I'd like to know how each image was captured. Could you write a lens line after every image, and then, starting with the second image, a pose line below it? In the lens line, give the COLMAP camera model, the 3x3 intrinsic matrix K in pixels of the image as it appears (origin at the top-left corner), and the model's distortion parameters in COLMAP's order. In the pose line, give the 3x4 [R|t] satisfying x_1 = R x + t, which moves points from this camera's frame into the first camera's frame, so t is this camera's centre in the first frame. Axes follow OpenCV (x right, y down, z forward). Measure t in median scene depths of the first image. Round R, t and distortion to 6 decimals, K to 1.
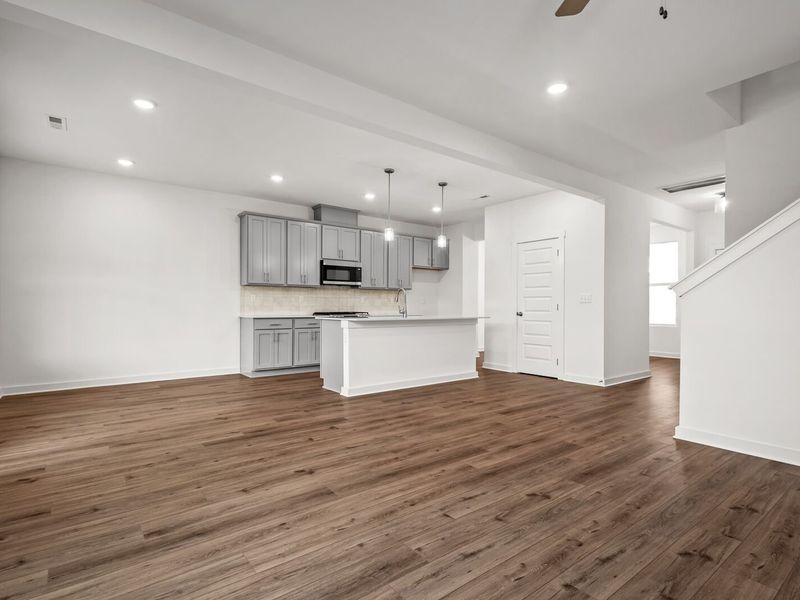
lens RADIAL K [[419.6, 0, 400.3], [0, 419.6, 306.5], [0, 0, 1]] dist [0.013949, -0.000508]
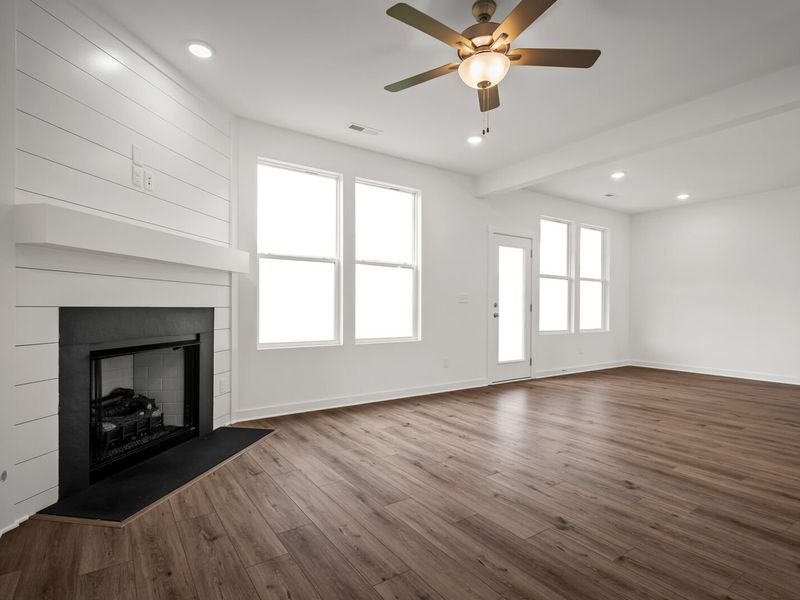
lens RADIAL K [[419.6, 0, 402.3], [0, 419.6, 297.0], [0, 0, 1]] dist [0.013949, -0.000508]
pose [[-0.047188, -0.026289, -0.998540, 1.431814], [-0.006193, 0.999642, -0.026025, 0.004982], [0.998867, 0.004956, -0.047334, 0.472612]]
